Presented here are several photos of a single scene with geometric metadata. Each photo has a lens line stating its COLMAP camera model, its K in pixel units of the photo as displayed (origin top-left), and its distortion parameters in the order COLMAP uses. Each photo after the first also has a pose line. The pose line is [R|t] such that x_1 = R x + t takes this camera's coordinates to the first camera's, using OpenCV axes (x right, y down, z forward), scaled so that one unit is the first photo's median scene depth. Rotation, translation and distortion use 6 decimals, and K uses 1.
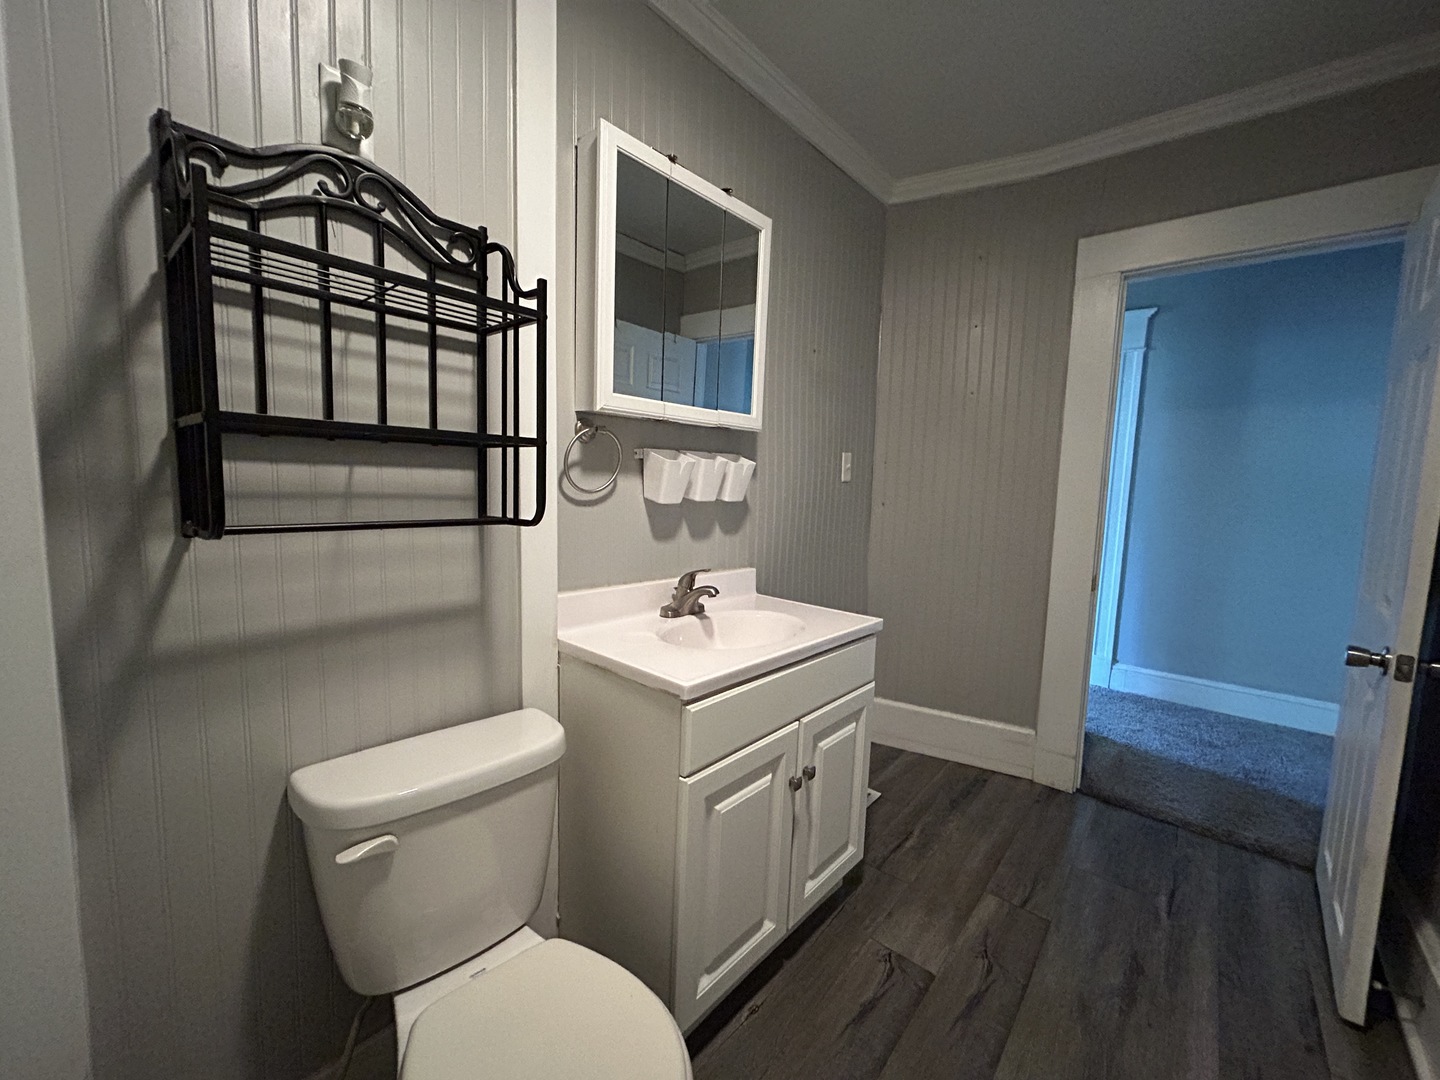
lens RADIAL K [[578.8, 0, 720.0], [0, 578.8, 540.0], [0, 0, 1]] dist [-0.002003, -0.000369]
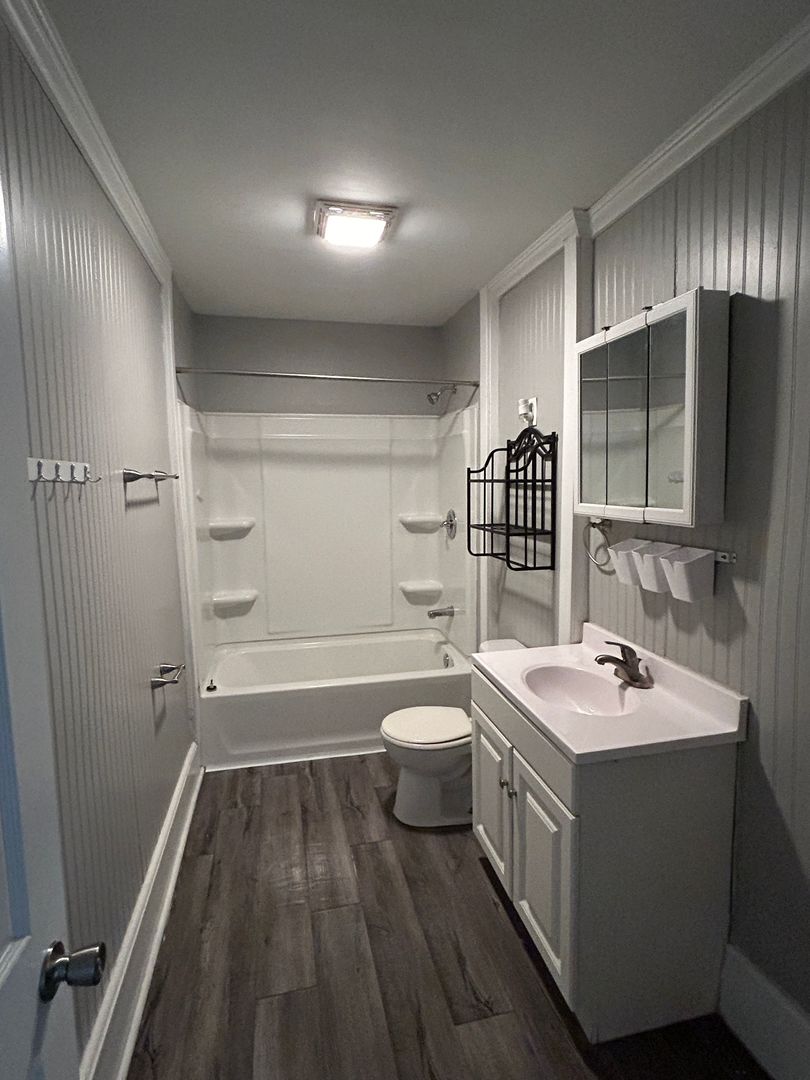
lens RADIAL K [[552.3, 0, 410.4], [0, 552.3, 522.6], [0, 0, 1]] dist [0.000534, 0.000435]
pose [[-0.577609, 0.048280, -0.814885, 2.087106], [-0.079813, 0.990127, 0.115236, -0.537914], [0.812403, 0.131600, -0.568052, 2.363645]]
